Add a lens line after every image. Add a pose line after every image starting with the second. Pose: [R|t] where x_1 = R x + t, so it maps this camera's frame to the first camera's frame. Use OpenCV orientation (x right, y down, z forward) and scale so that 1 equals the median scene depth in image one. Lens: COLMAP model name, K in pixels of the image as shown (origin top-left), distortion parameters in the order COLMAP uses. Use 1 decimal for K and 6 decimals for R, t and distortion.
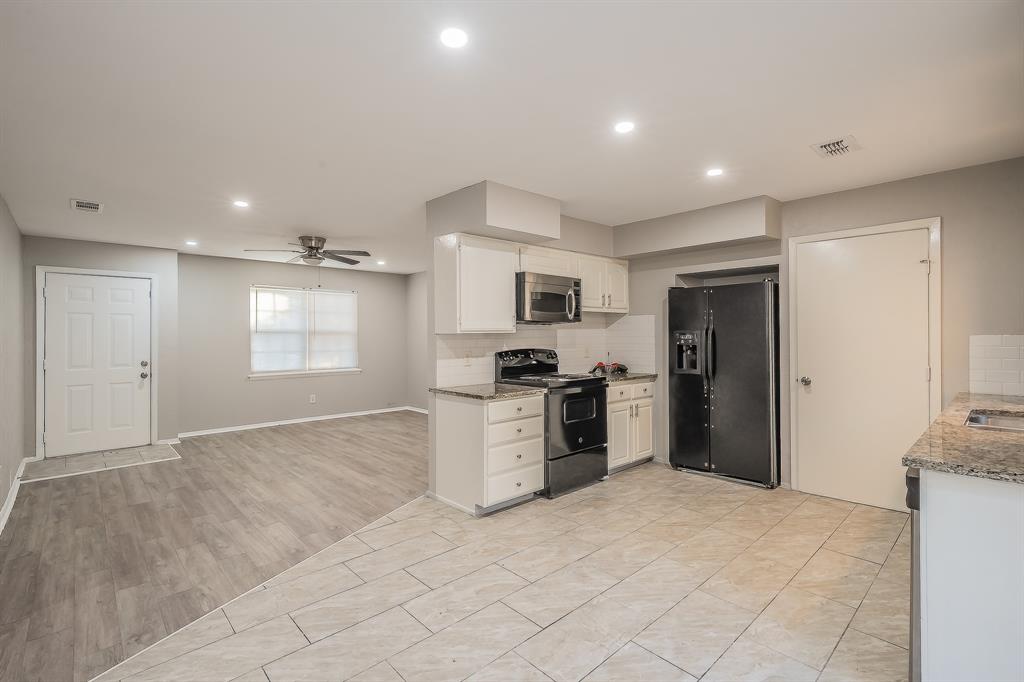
lens RADIAL K [[466.6, 0, 511.6], [0, 466.6, 335.2], [0, 0, 1]] dist [0.002528, -0.000321]
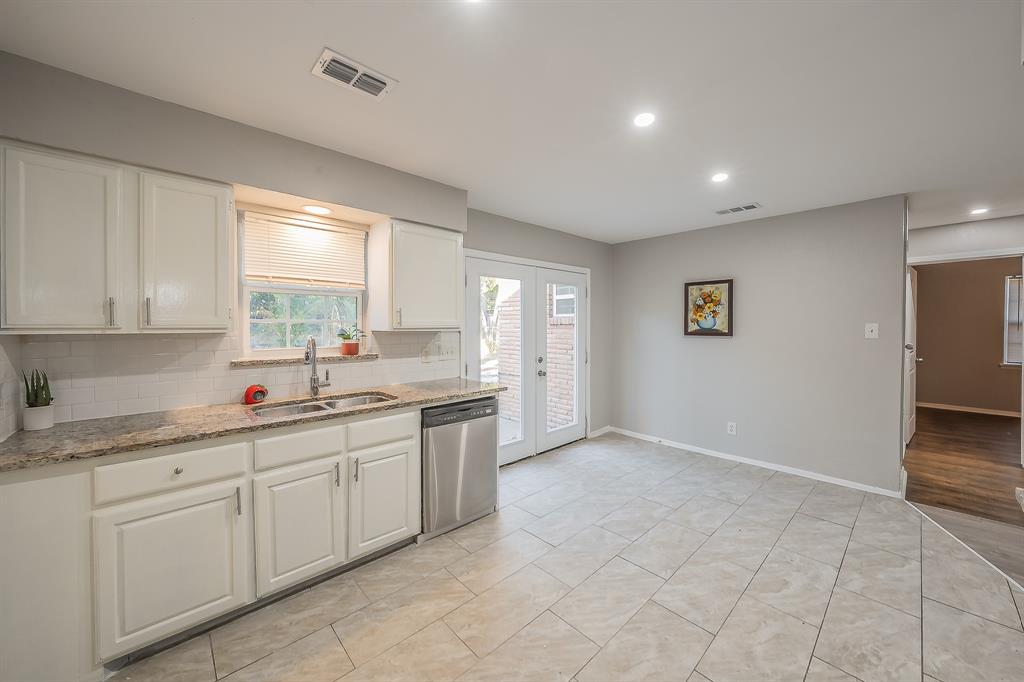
lens RADIAL K [[380.7, 0, 509.6], [0, 380.7, 329.6], [0, 0, 1]] dist [0.000203, 0.000098]
pose [[-0.999964, 0.008421, -0.000798, 0.324222], [0.008407, 0.999844, 0.015526, -0.015994], [0.000929, 0.015519, -0.999879, 1.109057]]
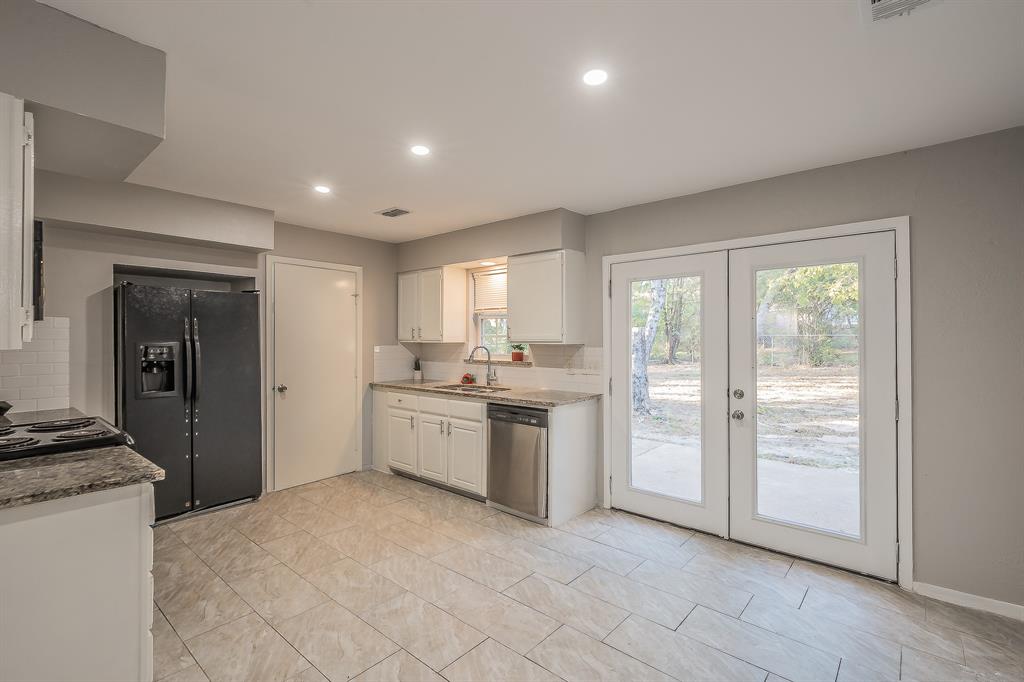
lens RADIAL K [[466.6, 0, 511.6], [0, 466.6, 335.2], [0, 0, 1]] dist [0.002528, -0.000321]
pose [[-0.108190, 0.016442, 0.993994, -0.508311], [0.003444, 0.999863, -0.016164, -0.006882], [-0.994124, 0.001674, -0.108232, 0.561332]]
